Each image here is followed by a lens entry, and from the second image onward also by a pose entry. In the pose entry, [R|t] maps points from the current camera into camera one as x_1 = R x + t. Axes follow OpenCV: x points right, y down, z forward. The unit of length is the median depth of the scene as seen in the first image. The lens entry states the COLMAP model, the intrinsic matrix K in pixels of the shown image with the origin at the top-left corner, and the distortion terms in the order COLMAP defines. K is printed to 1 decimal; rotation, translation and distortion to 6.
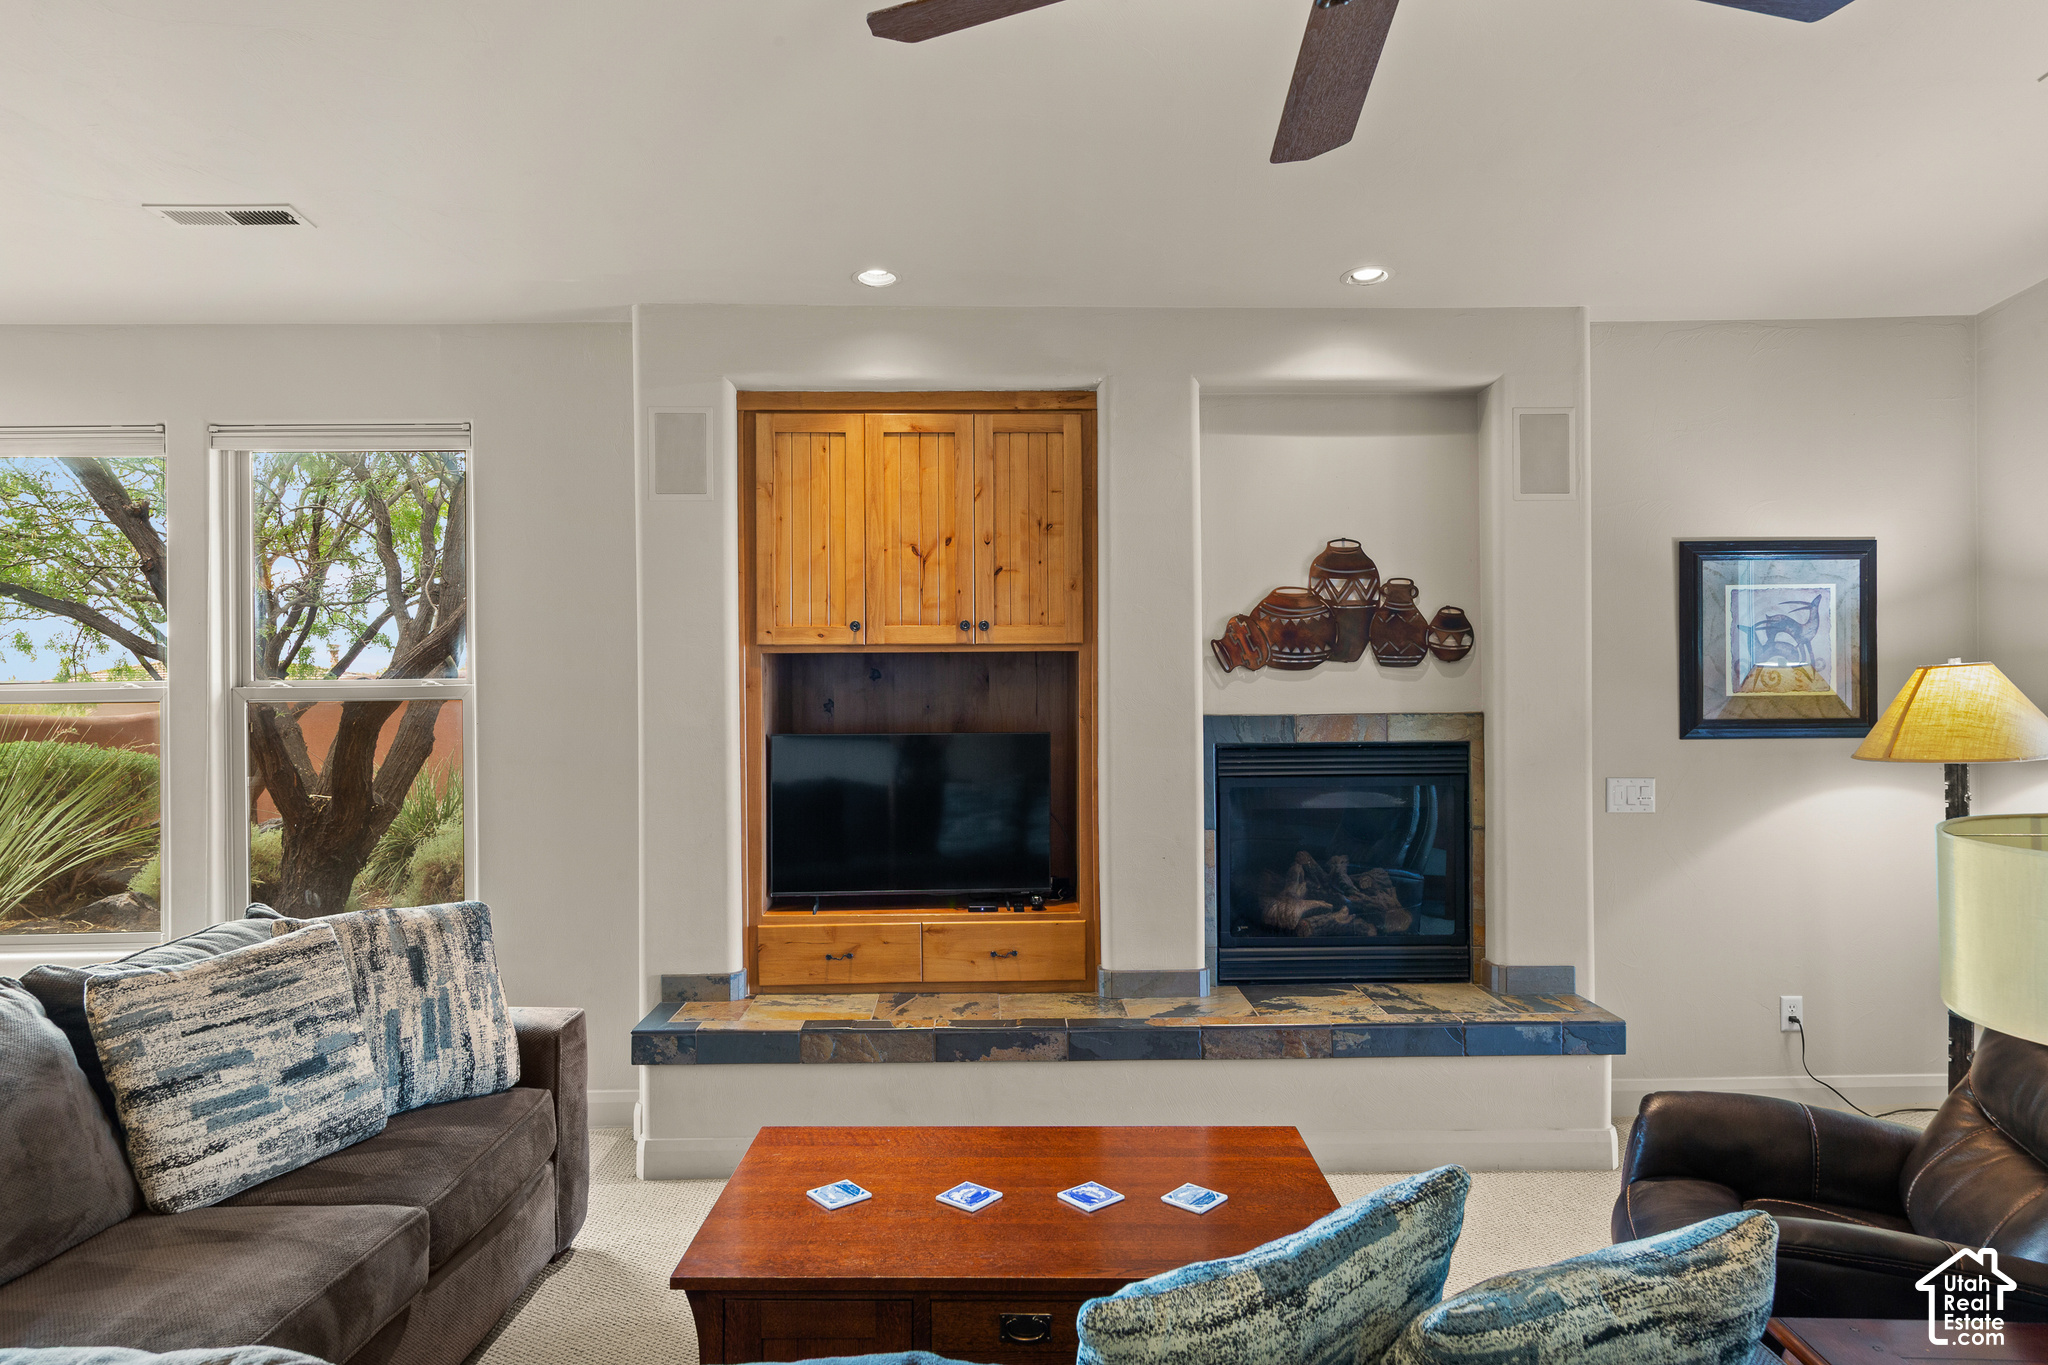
lens RADIAL K [[1269.1, 0, 1024.2], [0, 1269.1, 674.5], [0, 0, 1]] dist [-0.002525, -0.000264]
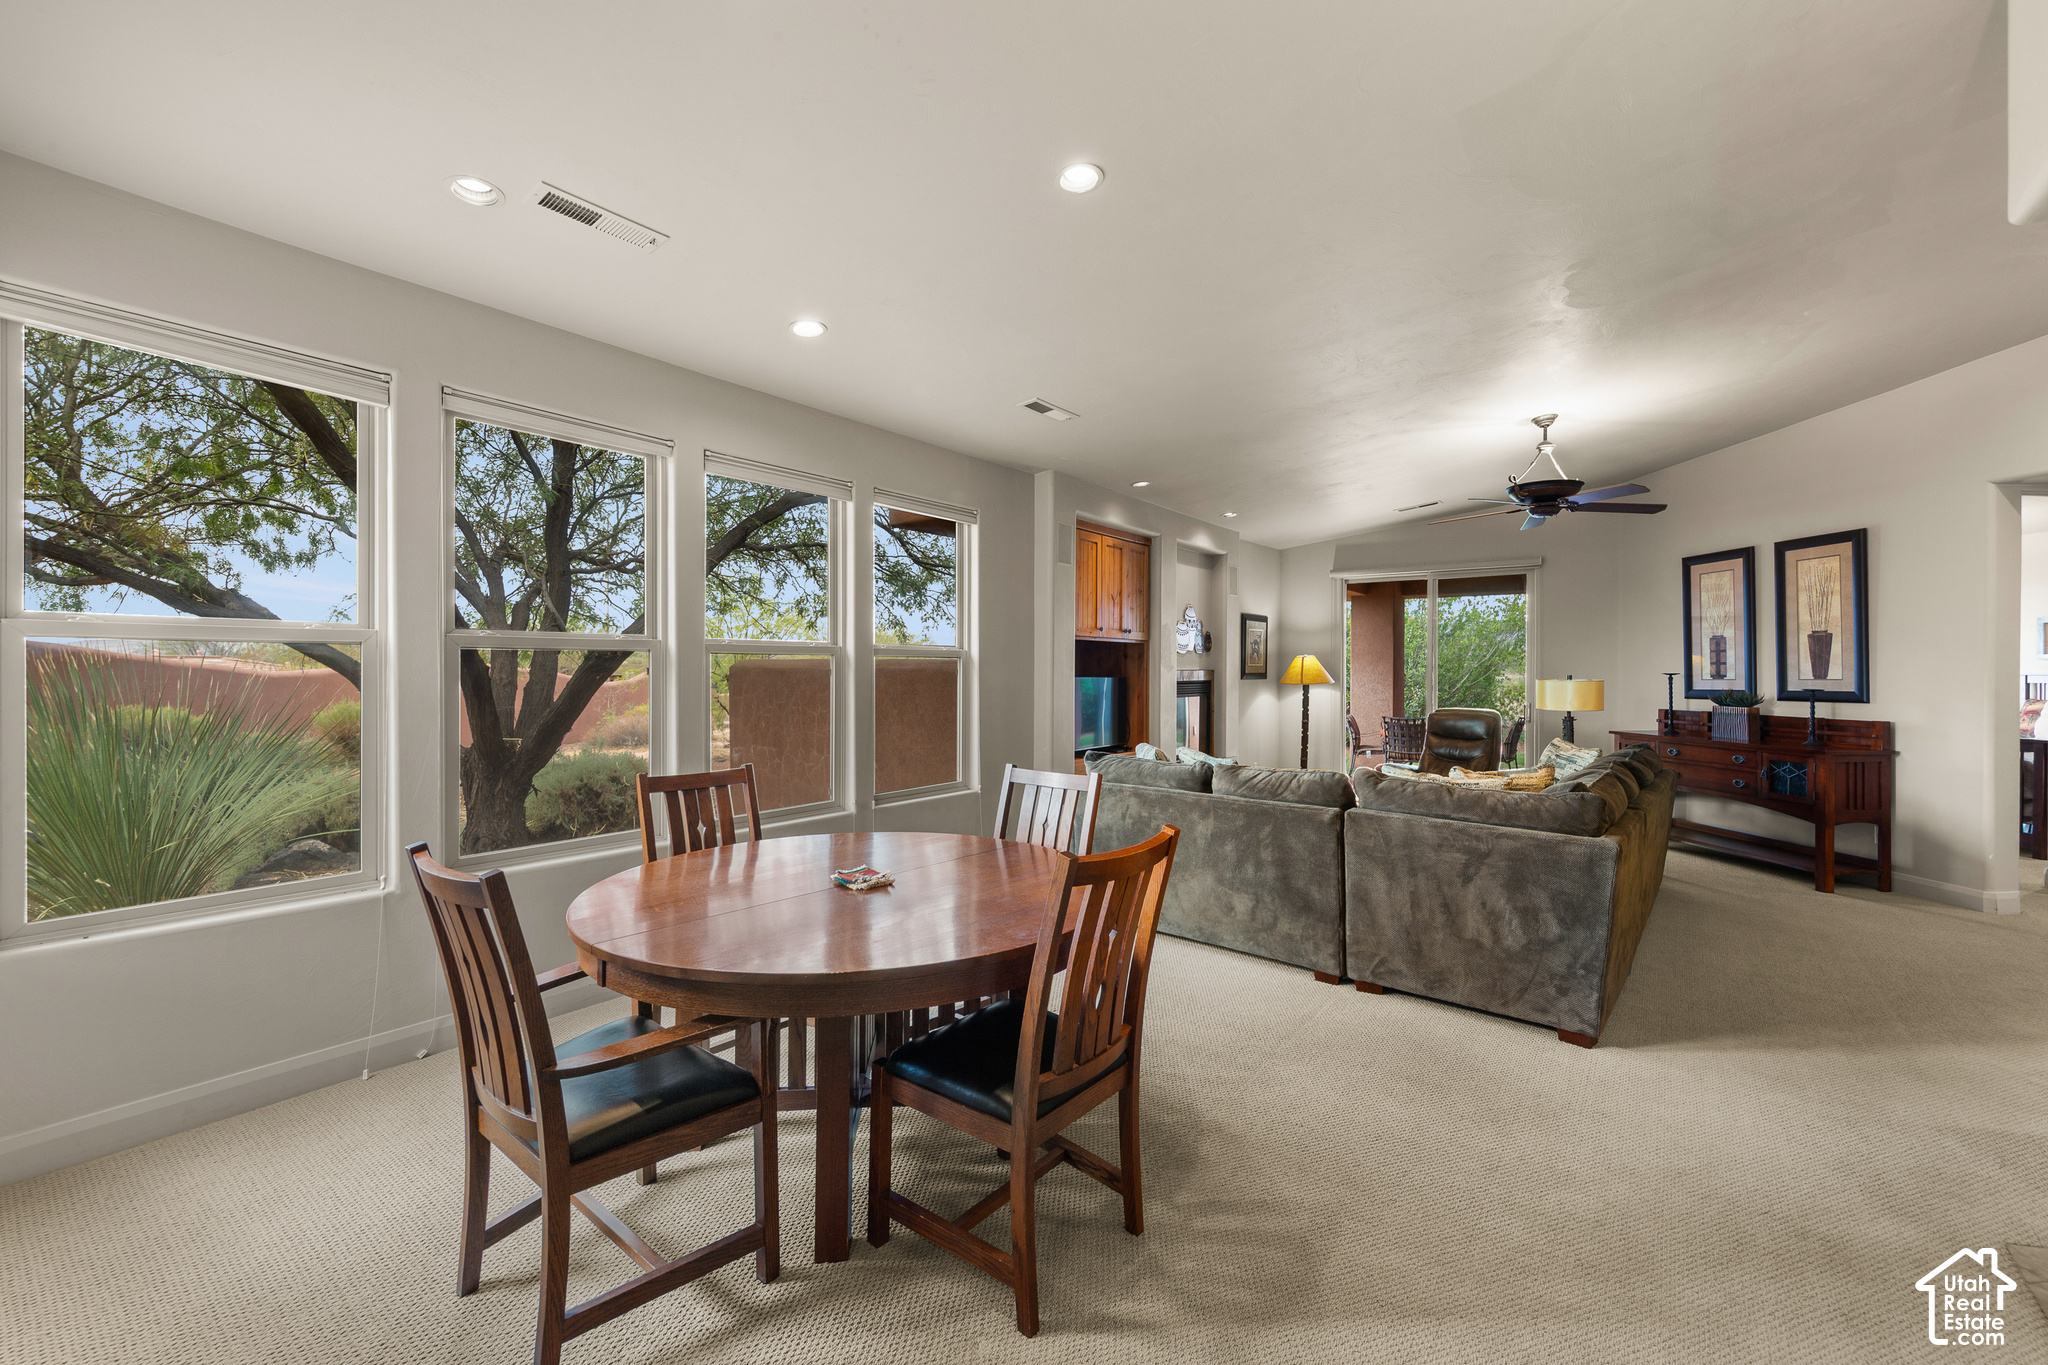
lens RADIAL K [[816.5, 0, 1023.2], [0, 816.5, 670.3], [0, 0, 1]] dist [0.001423, 0.000061]
pose [[0.636298, 0.008528, 0.771396, -1.336352], [-0.008528, 0.999956, -0.004021, 0.042809], [-0.771396, -0.004020, 0.636343, 0.175666]]
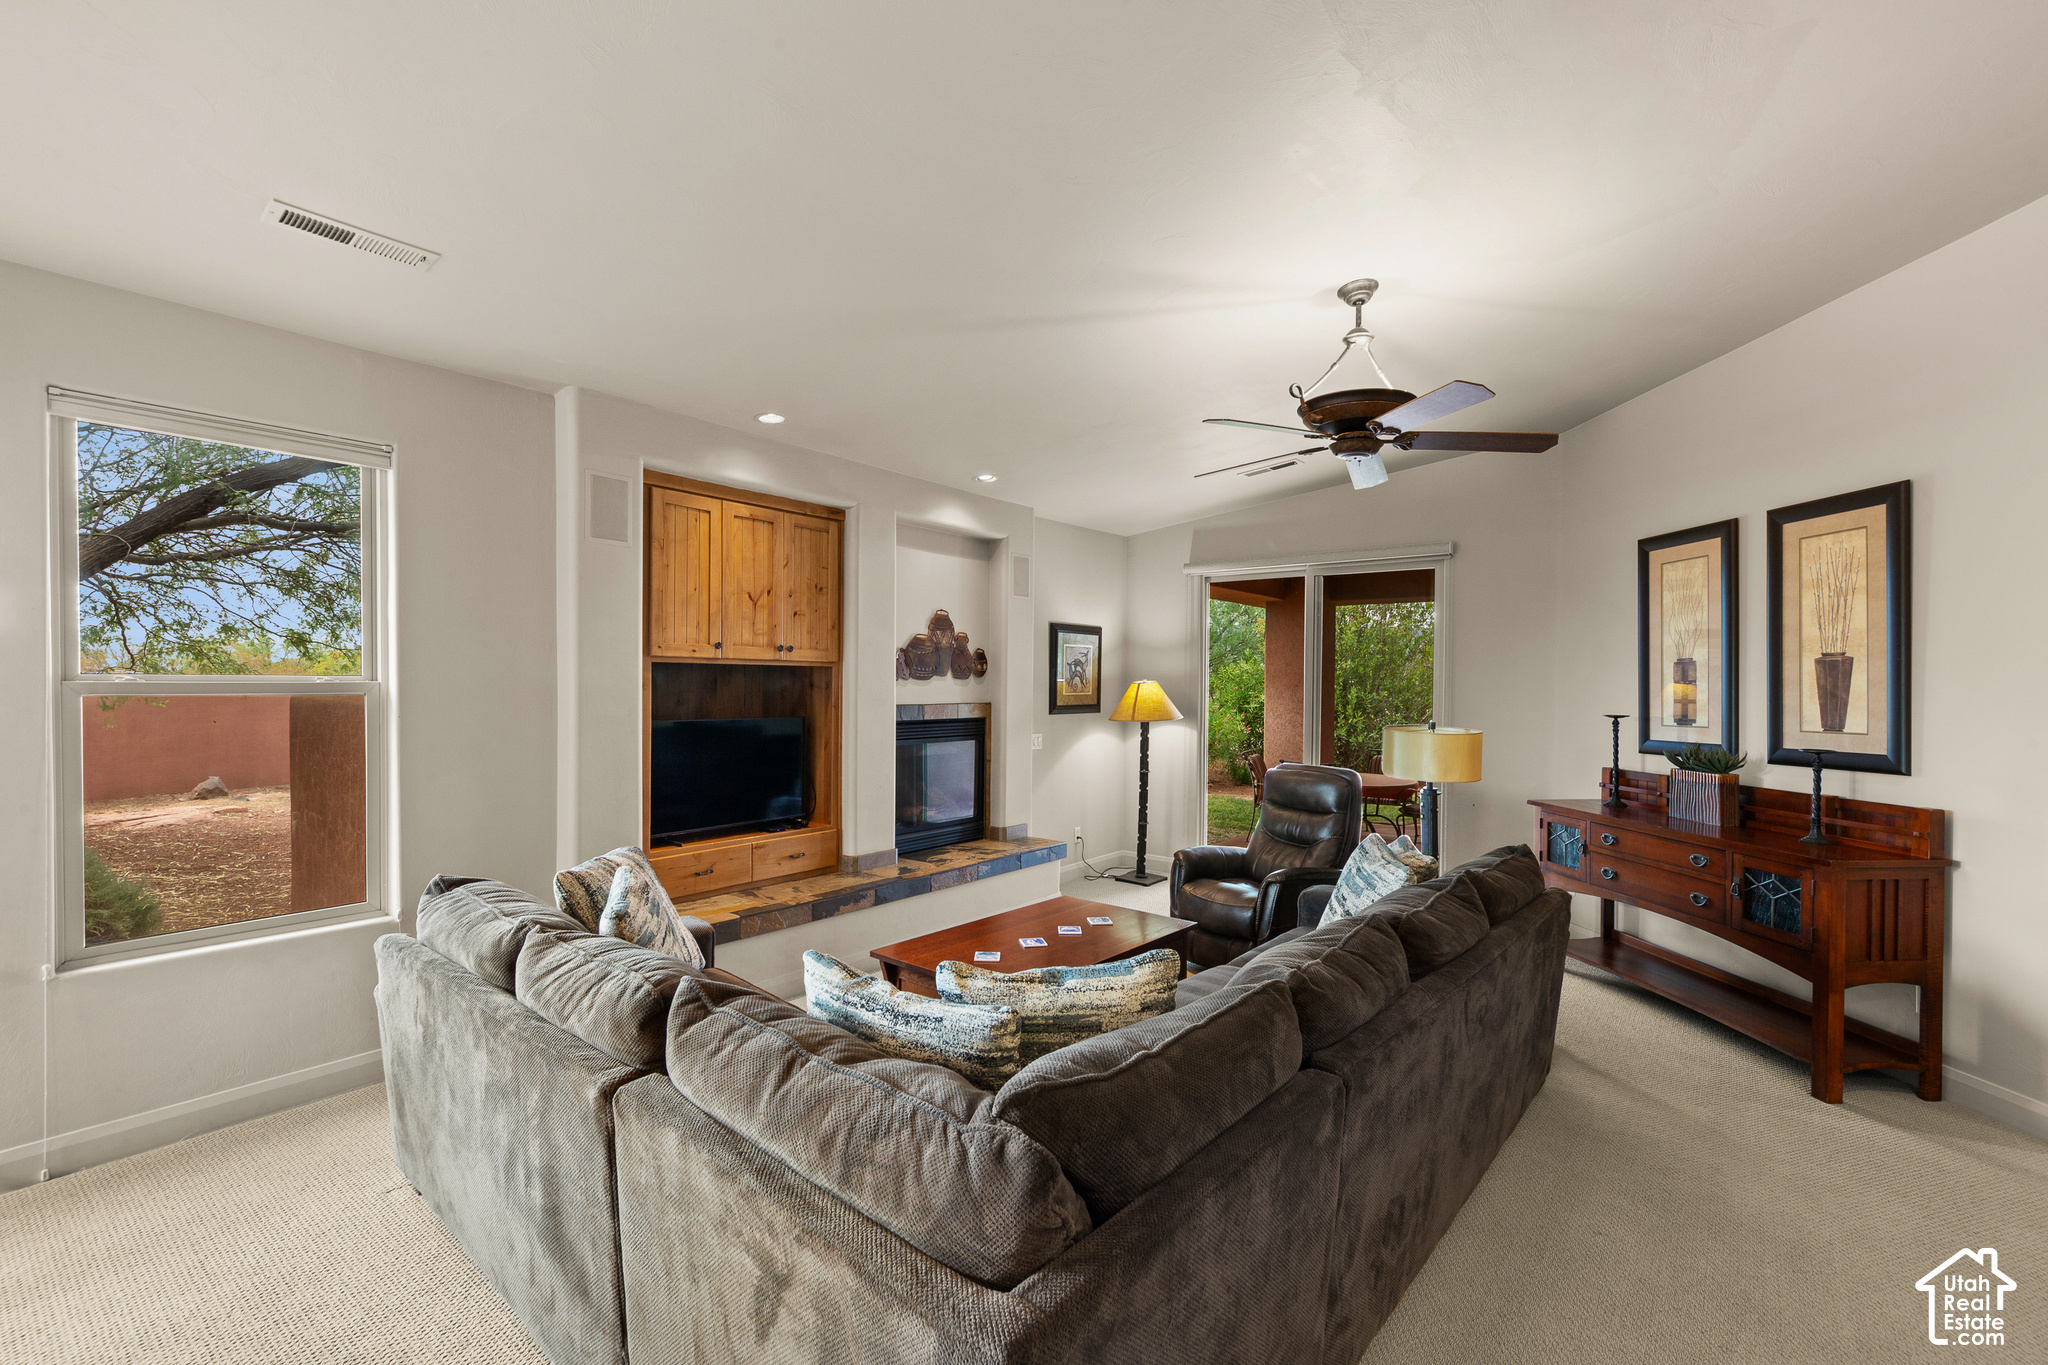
lens RADIAL K [[880.9, 0, 1022.7], [0, 880.9, 698.0], [0, 0, 1]] dist [0.003966, 0.000010]
pose [[0.640928, -0.000897, 0.767600, -0.681021], [-0.011688, 0.999872, 0.010928, 0.007112], [-0.767512, -0.015976, 0.640835, 0.078239]]
